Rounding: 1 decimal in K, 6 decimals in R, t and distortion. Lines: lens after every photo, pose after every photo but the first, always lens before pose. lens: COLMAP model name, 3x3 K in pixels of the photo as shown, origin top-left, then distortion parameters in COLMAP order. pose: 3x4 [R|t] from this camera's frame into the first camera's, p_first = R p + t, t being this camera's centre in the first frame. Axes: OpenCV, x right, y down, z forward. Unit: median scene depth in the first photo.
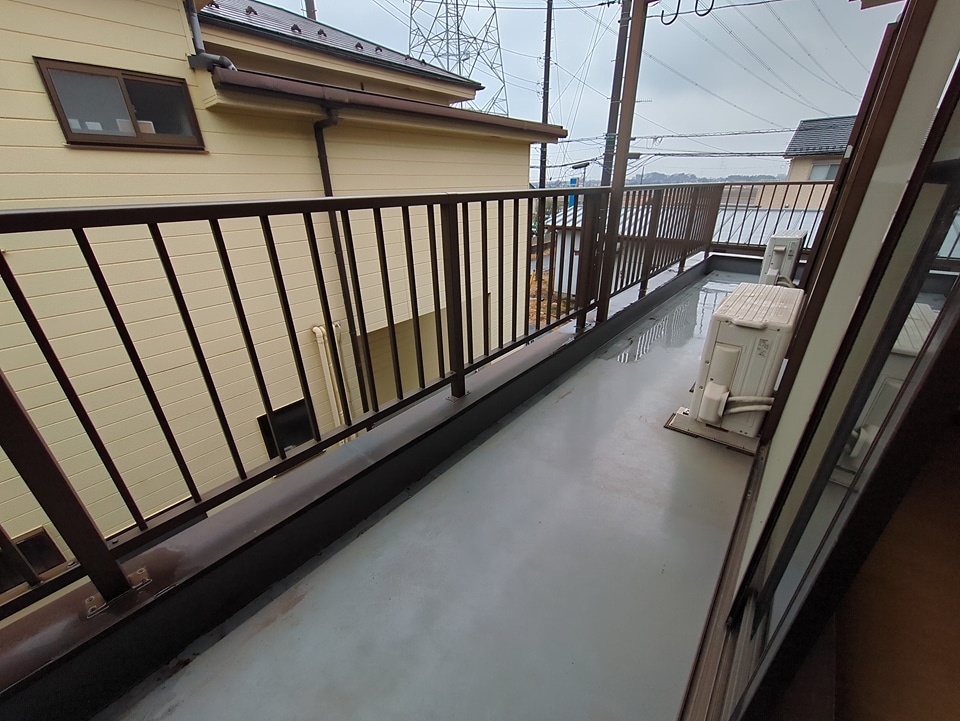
lens RADIAL K [[376.5, 0, 480.0], [0, 376.5, 360.5], [0, 0, 1]] dist [-0.000368, -0.000185]
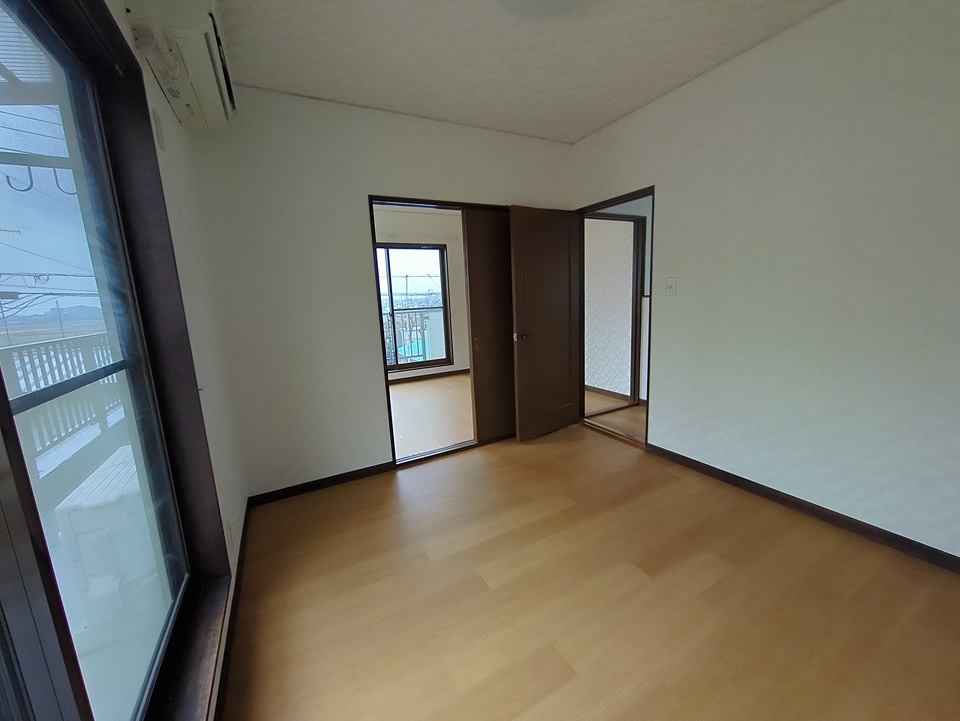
lens RADIAL K [[376.5, 0, 480.0], [0, 376.5, 360.5], [0, 0, 1]] dist [-0.000368, -0.000185]
pose [[0.364705, -0.161568, 0.916999, 0.230420], [0.431939, 0.901811, -0.012897, 0.001457], [-0.824876, 0.400791, 0.398682, -0.260053]]
